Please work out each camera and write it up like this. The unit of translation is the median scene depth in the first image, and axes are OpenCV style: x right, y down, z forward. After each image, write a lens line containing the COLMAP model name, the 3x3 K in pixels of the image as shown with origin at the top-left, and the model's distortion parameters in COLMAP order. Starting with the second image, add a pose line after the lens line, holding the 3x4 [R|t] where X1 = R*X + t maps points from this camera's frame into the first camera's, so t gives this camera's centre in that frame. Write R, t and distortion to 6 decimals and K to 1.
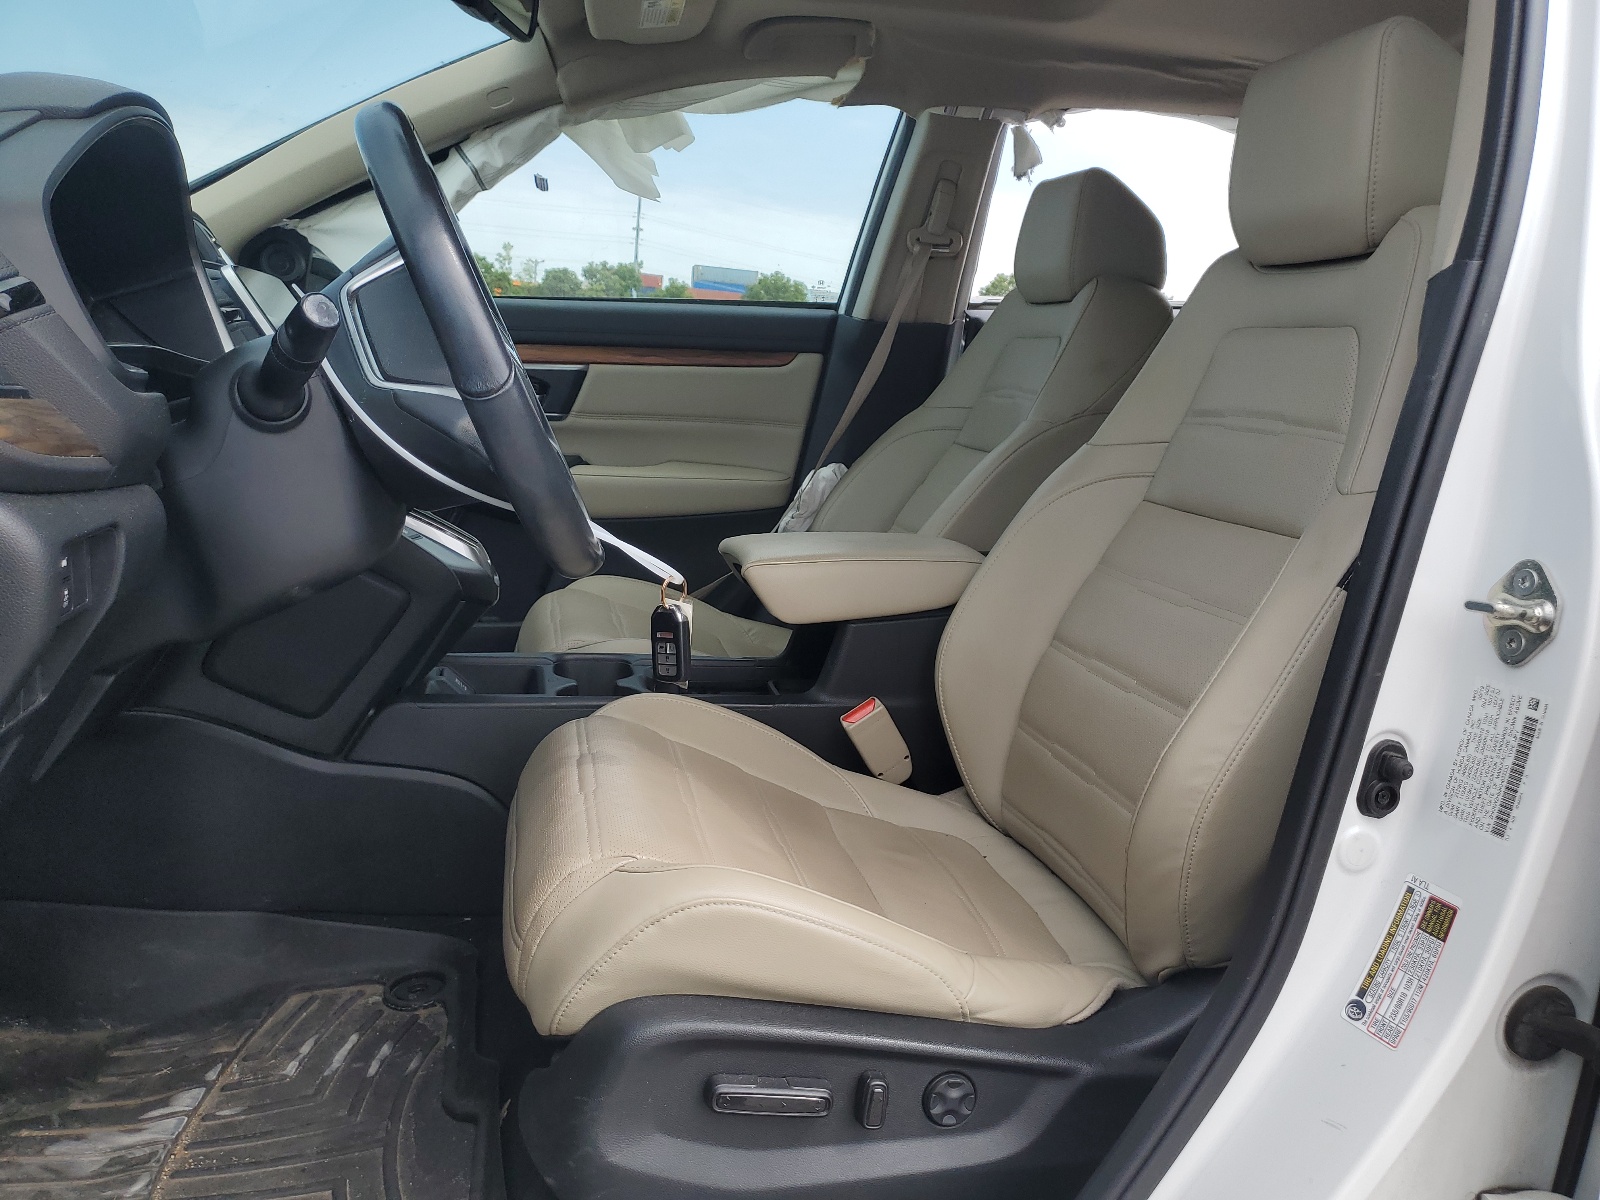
lens RADIAL K [[1214.0, 0, 802.2], [0, 1214.0, 599.0], [0, 0, 1]] dist [0.004326, -0.001444]
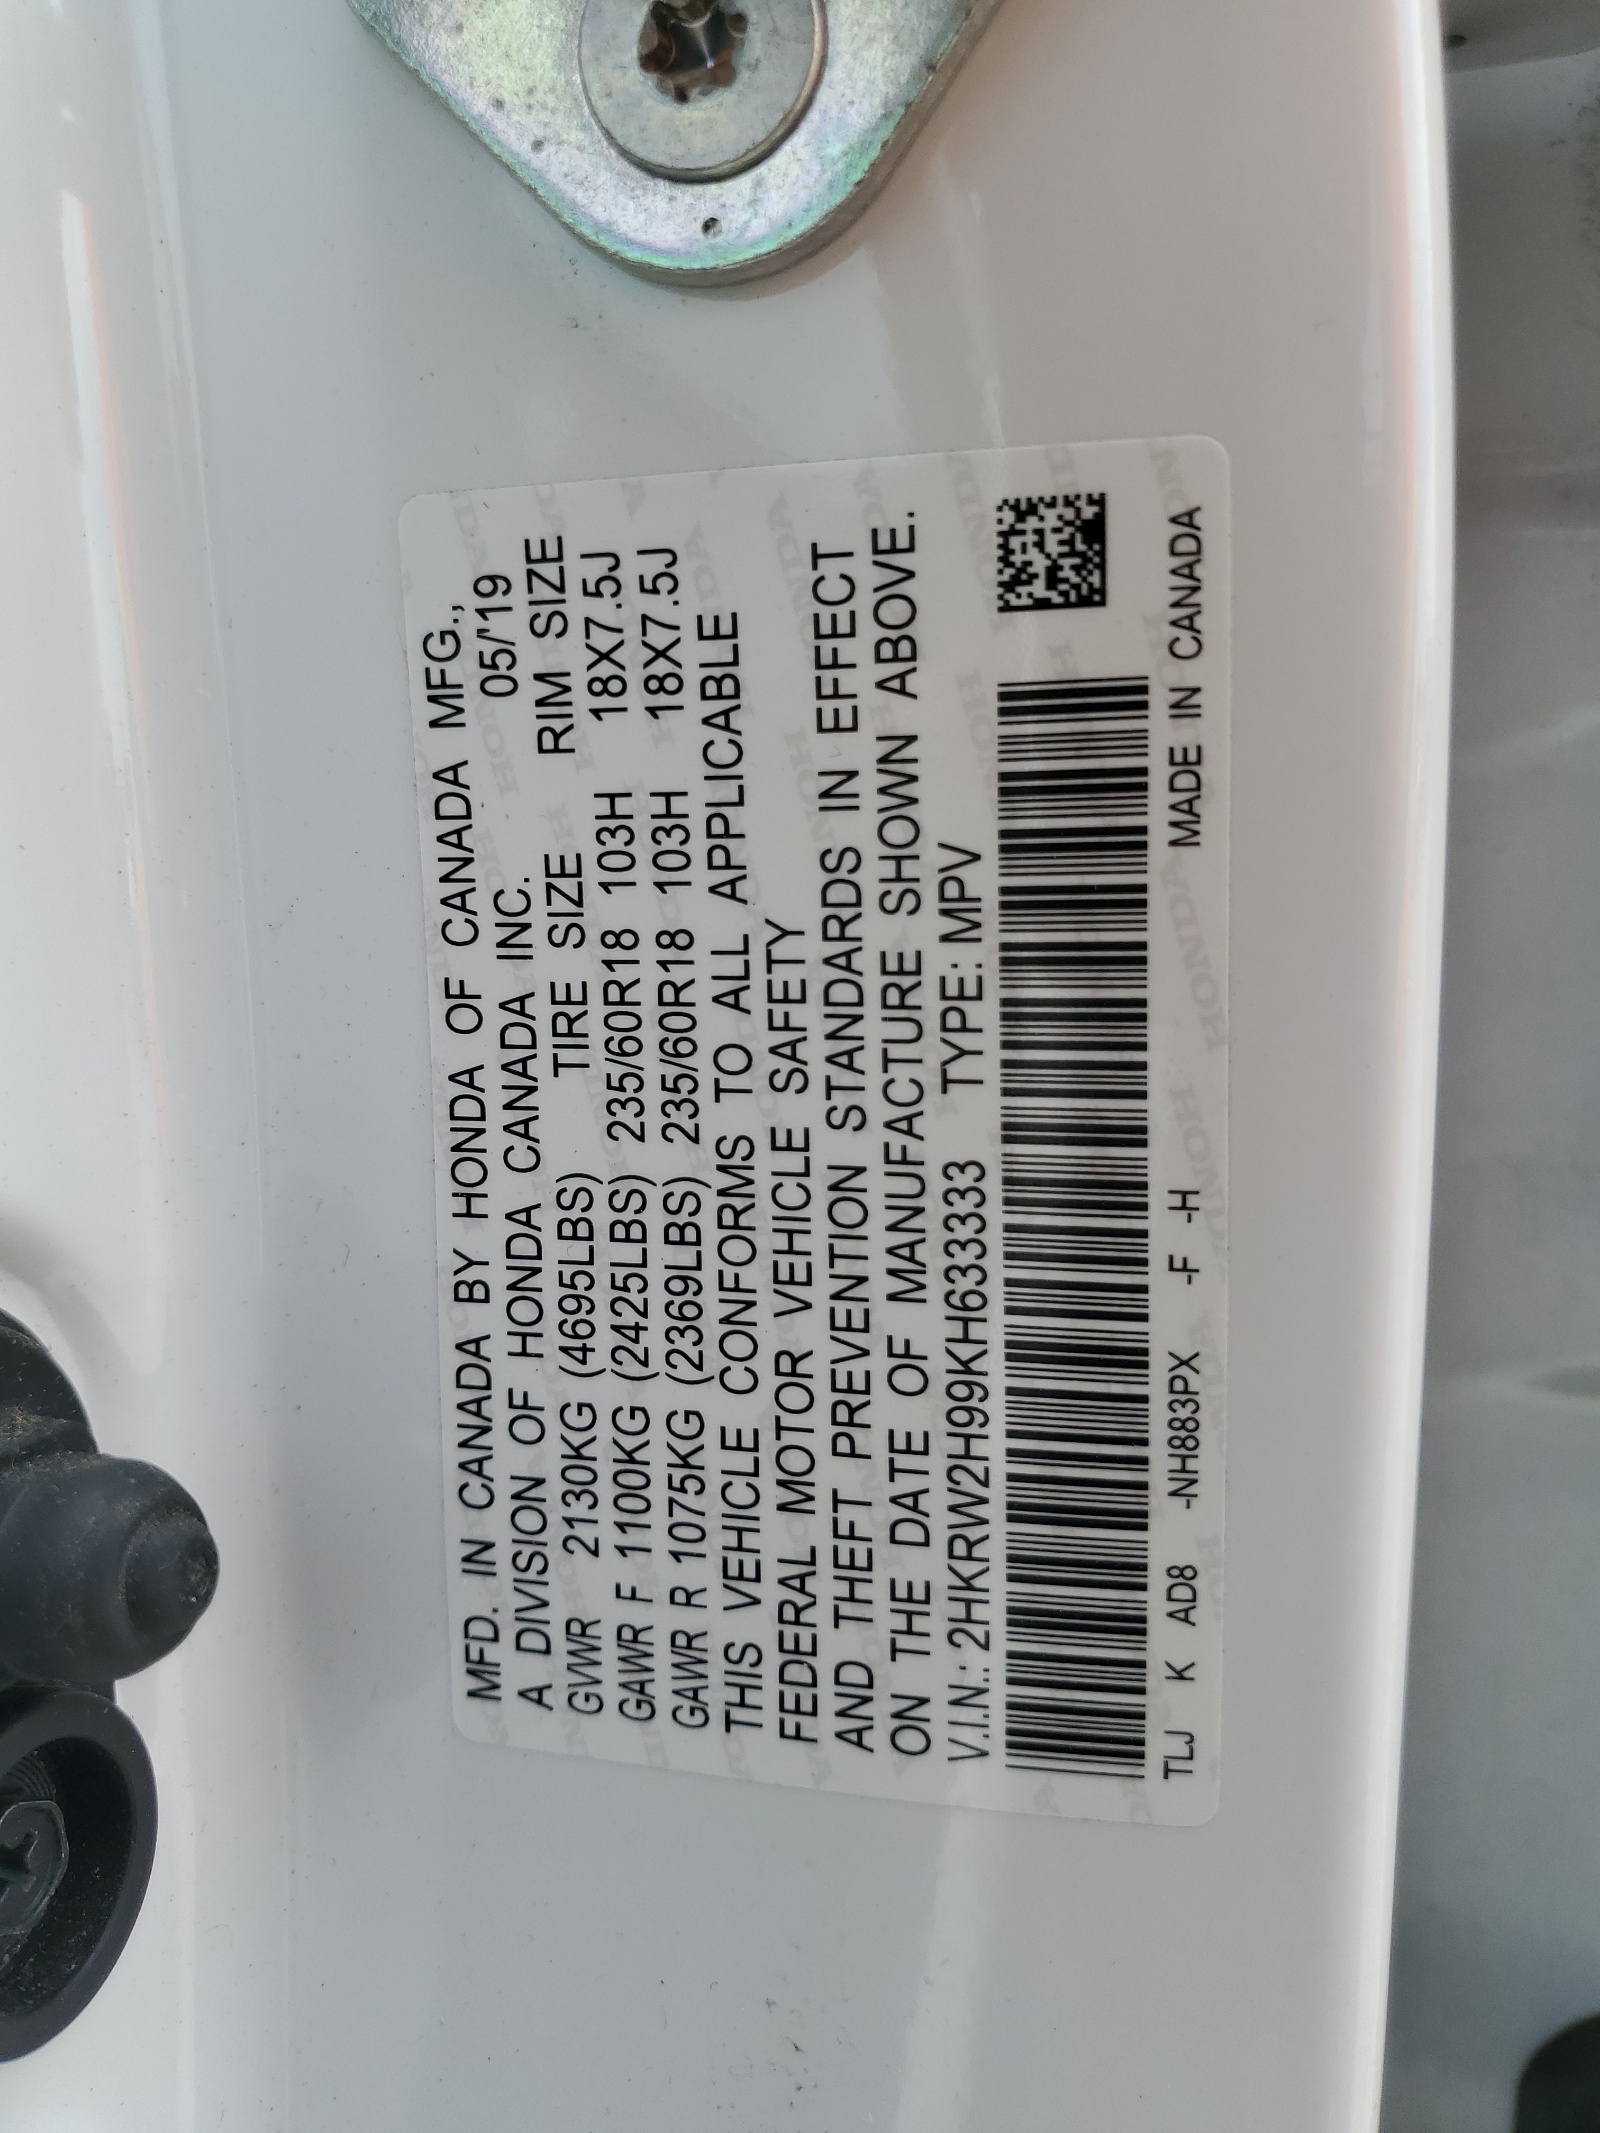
lens RADIAL K [[1618.4, 0, 802.6], [0, 1618.4, 1063.3], [0, 0, 1]] dist [0.004326, -0.001444]
pose [[0.477393, -0.315712, 0.820013, 0.446900], [0.224789, 0.946049, 0.233369, 0.088309], [-0.849450, 0.072921, 0.522606, 0.922353]]
